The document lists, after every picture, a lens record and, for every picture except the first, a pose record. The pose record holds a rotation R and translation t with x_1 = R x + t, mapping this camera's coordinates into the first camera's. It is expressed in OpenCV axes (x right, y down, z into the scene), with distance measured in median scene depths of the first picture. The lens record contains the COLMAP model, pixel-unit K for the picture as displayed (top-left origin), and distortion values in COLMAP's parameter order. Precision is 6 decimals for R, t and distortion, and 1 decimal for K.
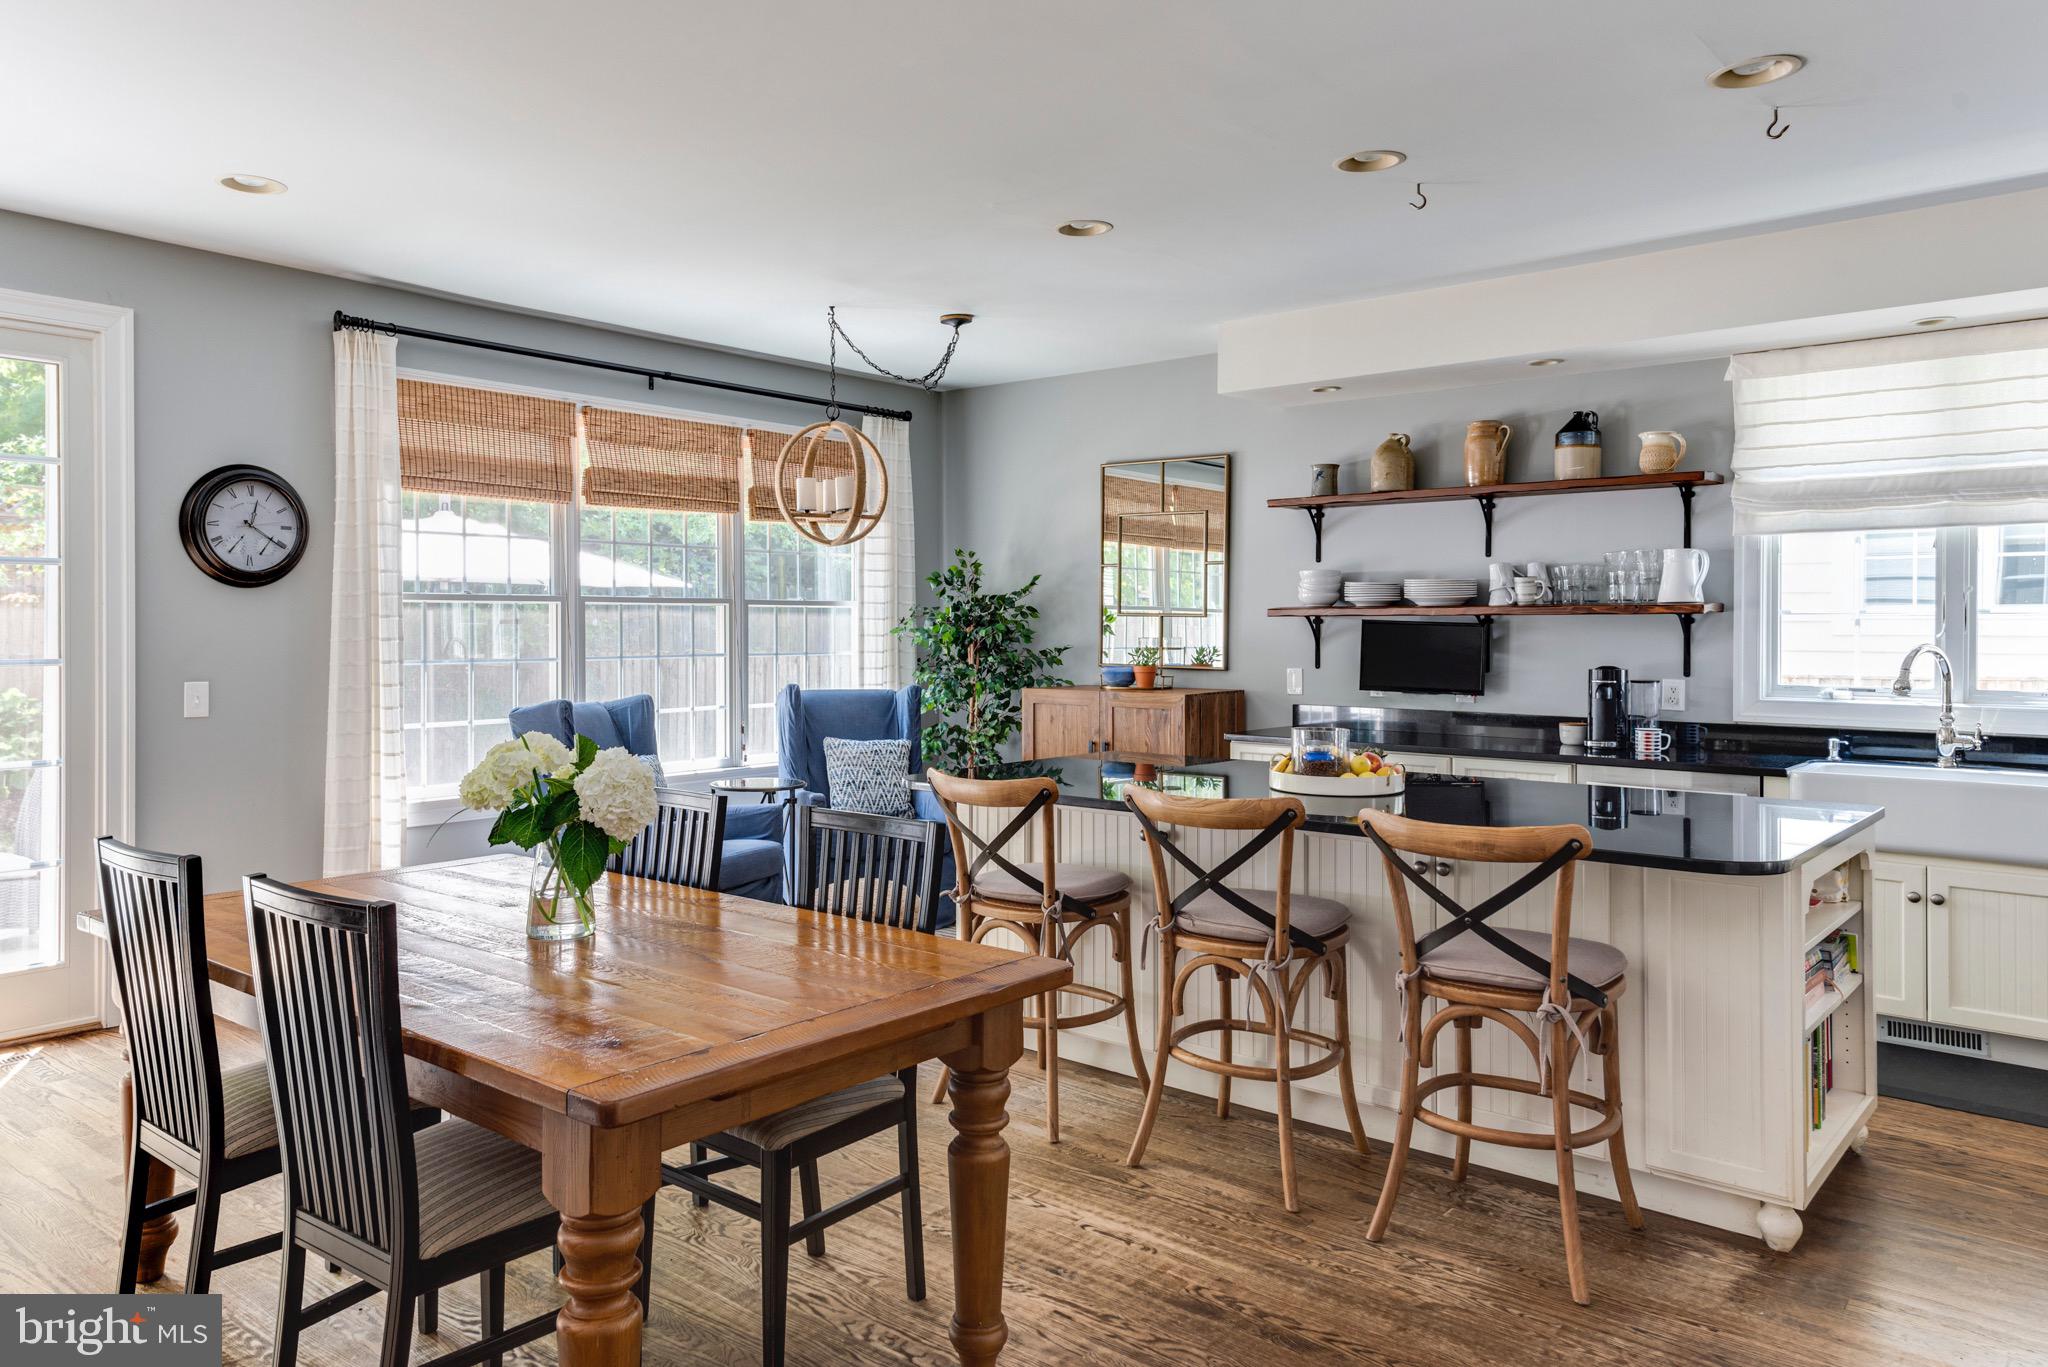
lens RADIAL K [[1397.7, 0, 955.2], [0, 1397.7, 653.4], [0, 0, 1]] dist [0.050604, 0.000987]
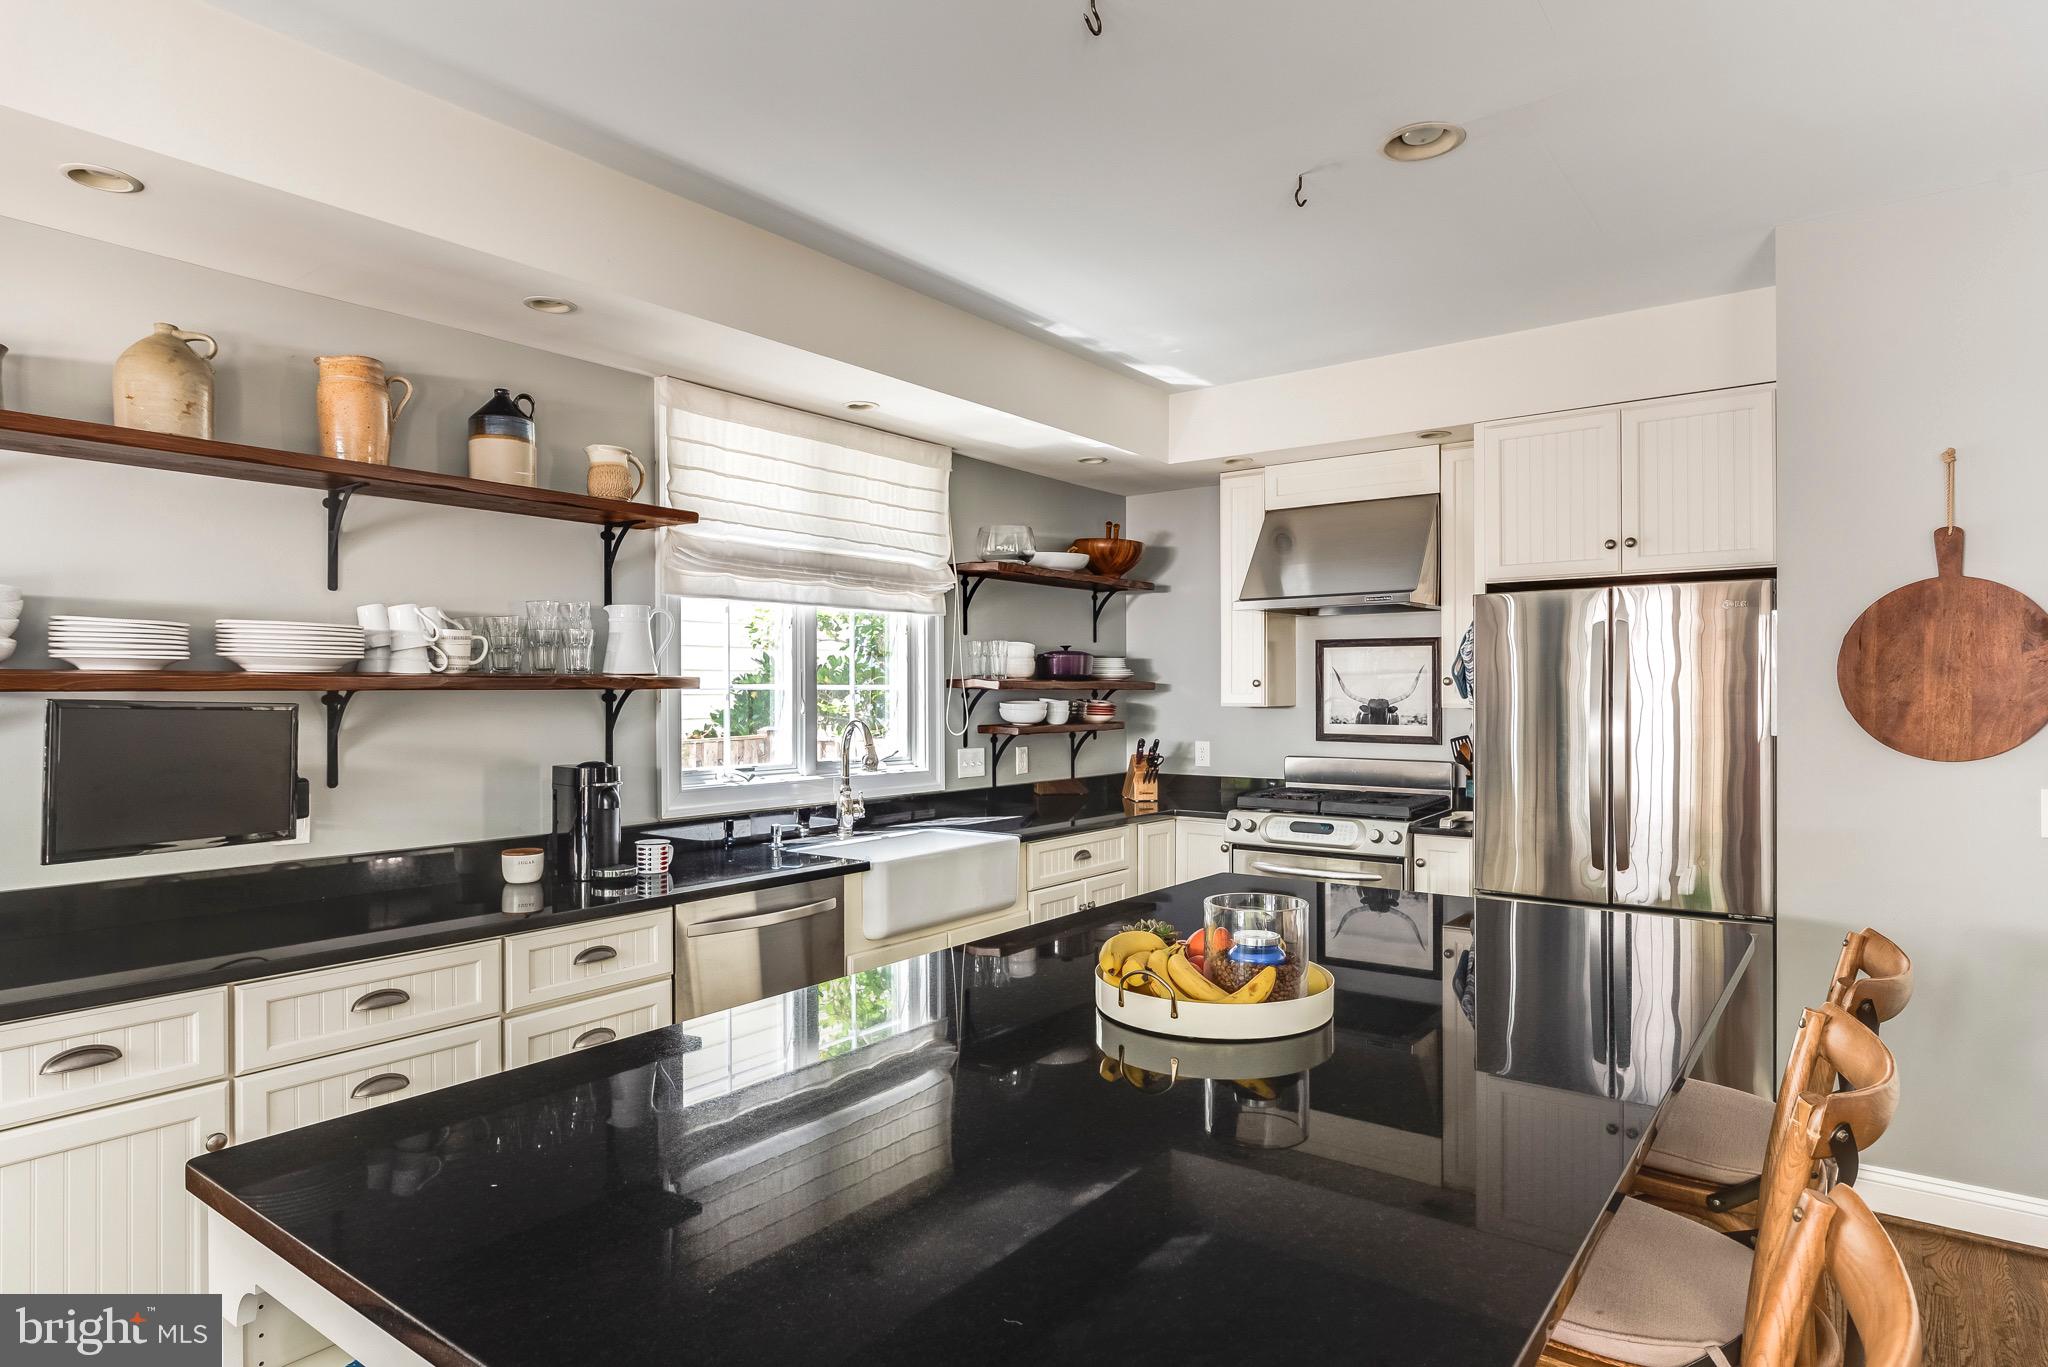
lens RADIAL K [[1128.7, 0, 980.0], [0, 1128.7, 676.1], [0, 0, 1]] dist [0.041436, -0.020199]
pose [[-0.040666, -0.000906, 0.999172, -0.114766], [0.012261, 0.999924, 0.001406, -0.033039], [-0.999098, 0.012308, -0.040652, 0.819292]]
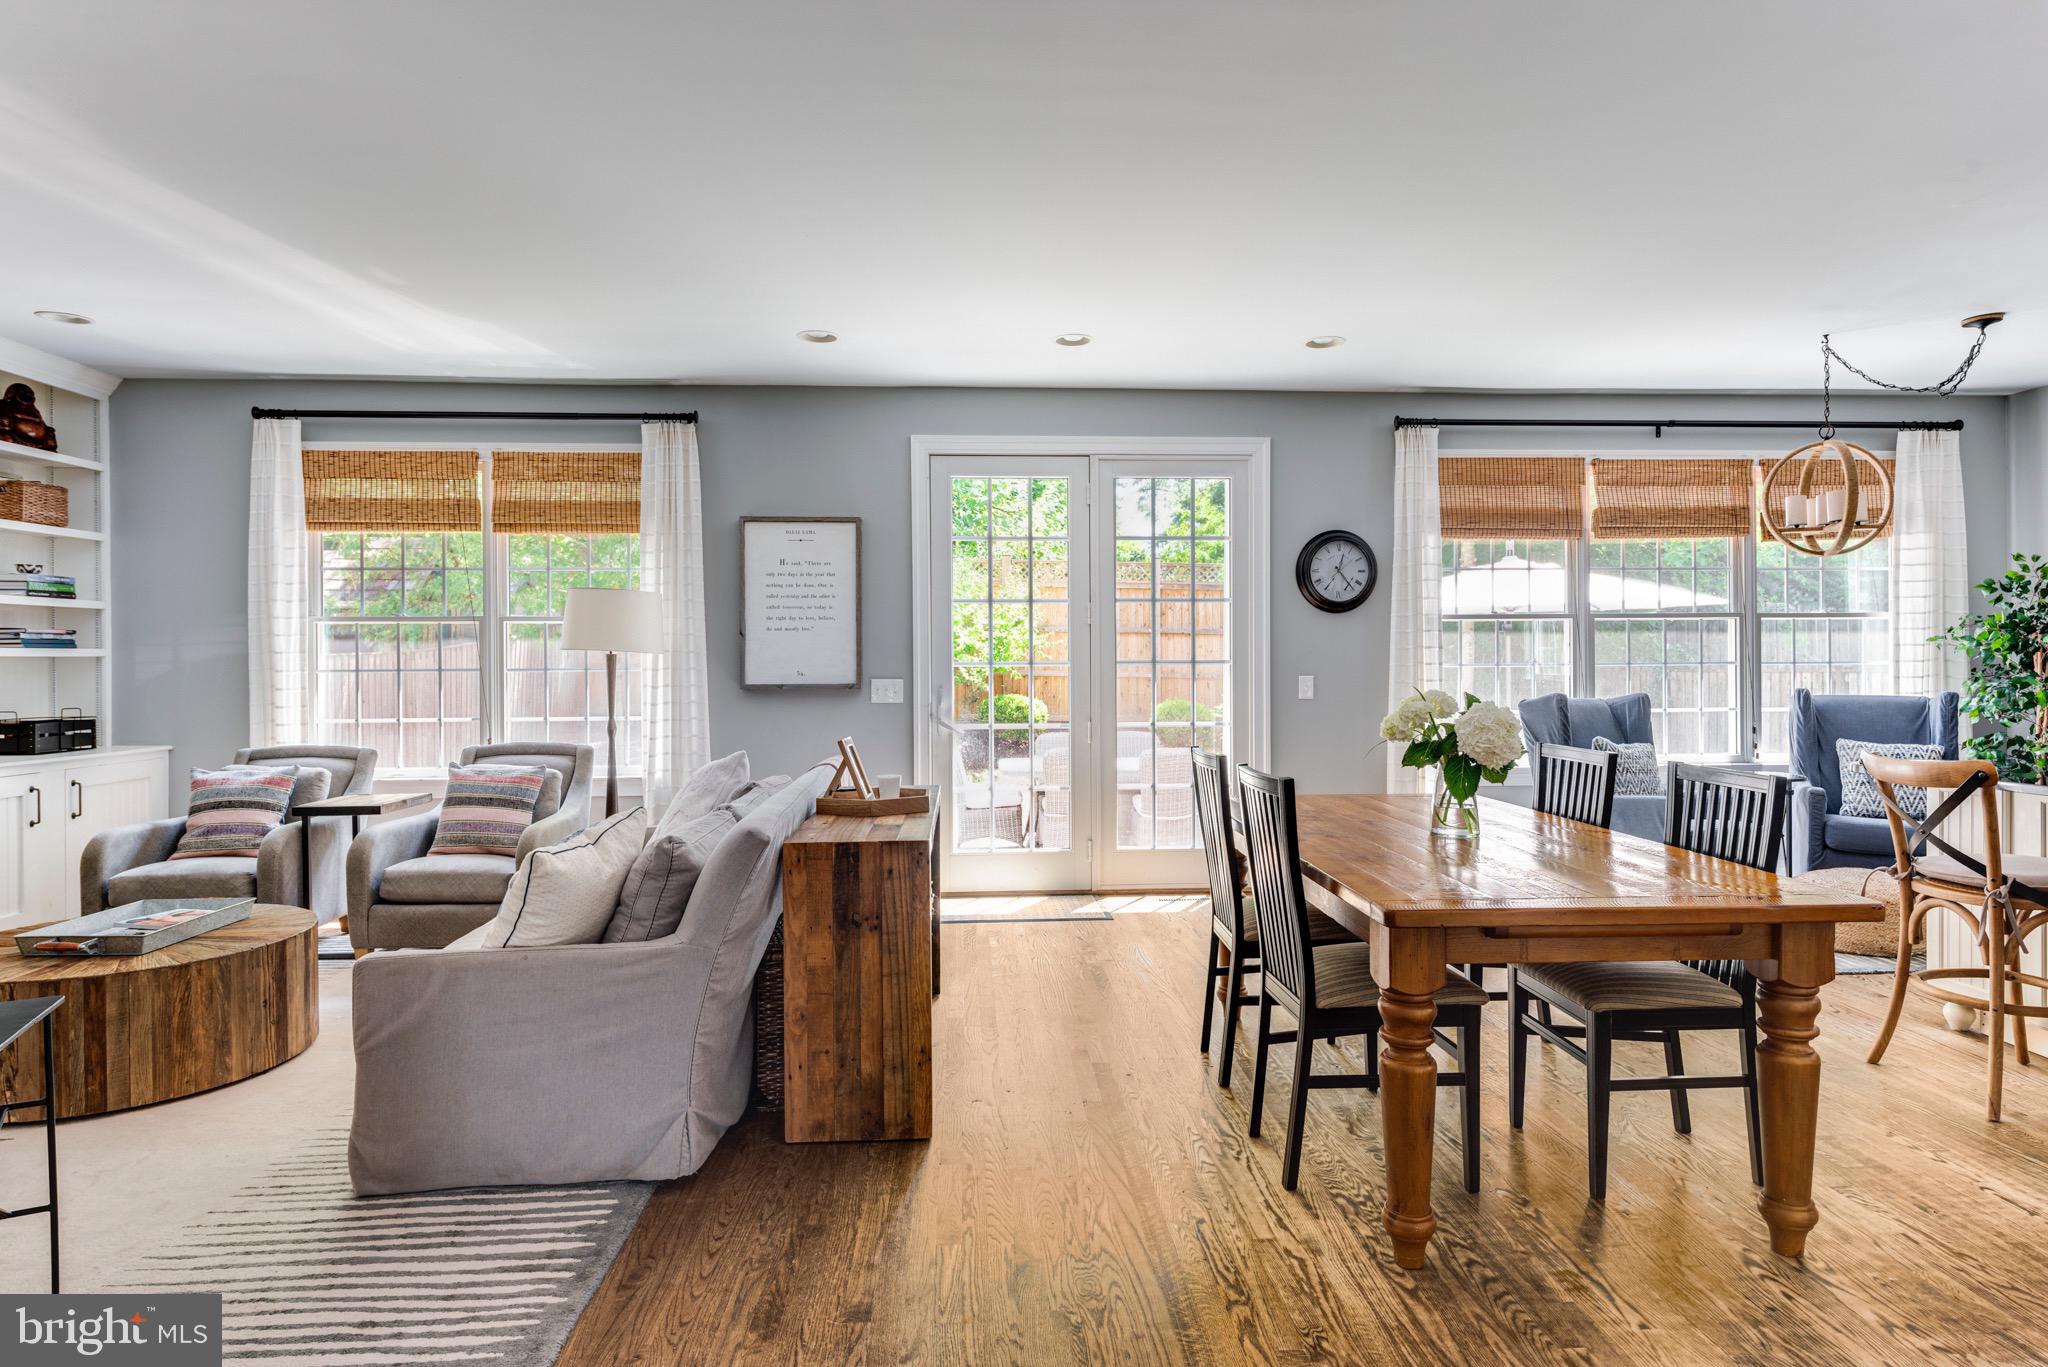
lens RADIAL K [[1064.4, 0, 1024.0], [0, 1064.4, 683.5], [0, 0, 1]] dist [-0.001477, -0.001055]
pose [[0.703572, 0.013919, -0.710488, 0.054291], [-0.005568, 0.999885, 0.014075, 0.011619], [0.710603, -0.005947, 0.703569, -0.015611]]
